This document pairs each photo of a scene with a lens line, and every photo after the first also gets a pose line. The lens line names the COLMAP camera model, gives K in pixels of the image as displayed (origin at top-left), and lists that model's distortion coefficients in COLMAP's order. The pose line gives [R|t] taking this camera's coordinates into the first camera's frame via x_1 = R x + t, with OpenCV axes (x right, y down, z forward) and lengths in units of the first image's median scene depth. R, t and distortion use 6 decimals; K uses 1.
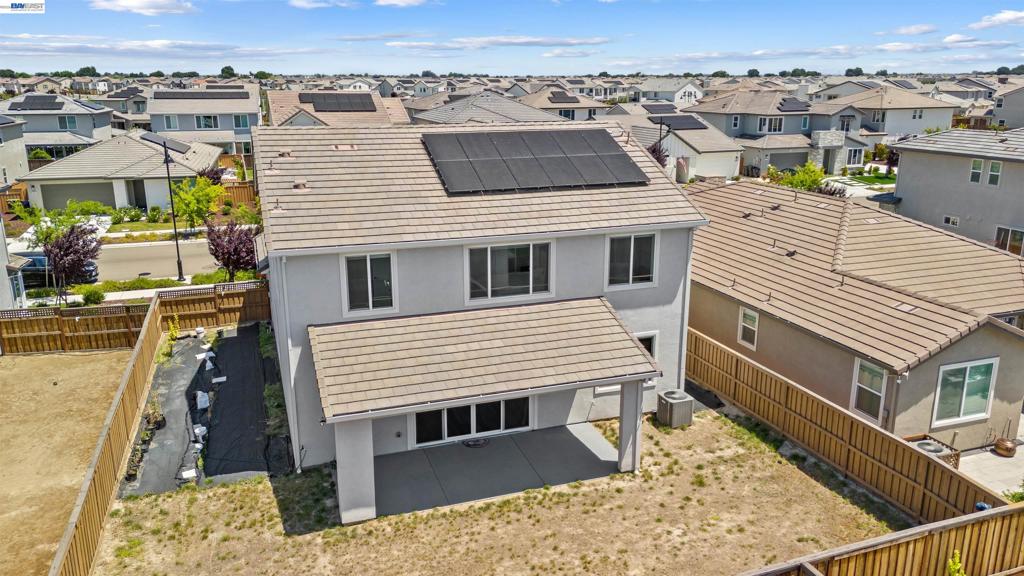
lens RADIAL K [[761.2, 0, 512.0], [0, 761.2, 288.0], [0, 0, 1]] dist [0.081417, -0.092723]
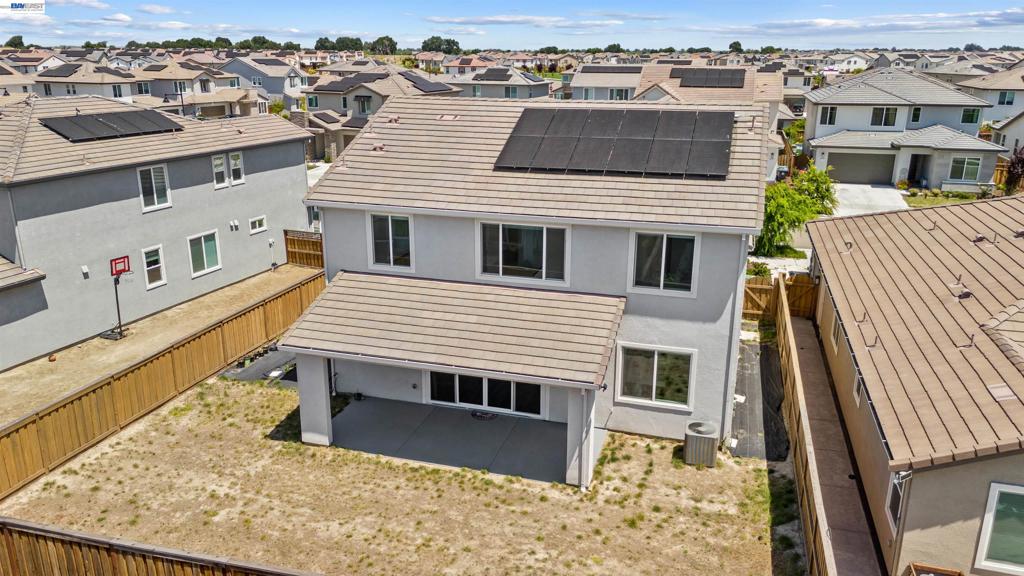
lens RADIAL K [[761.2, 0, 512.0], [0, 761.2, 288.0], [0, 0, 1]] dist [0.081417, -0.092723]
pose [[0.811515, 0.177186, -0.556820, 0.539122], [-0.160680, 0.983848, 0.078894, -0.051619], [0.561805, 0.025446, 0.826878, 0.186420]]
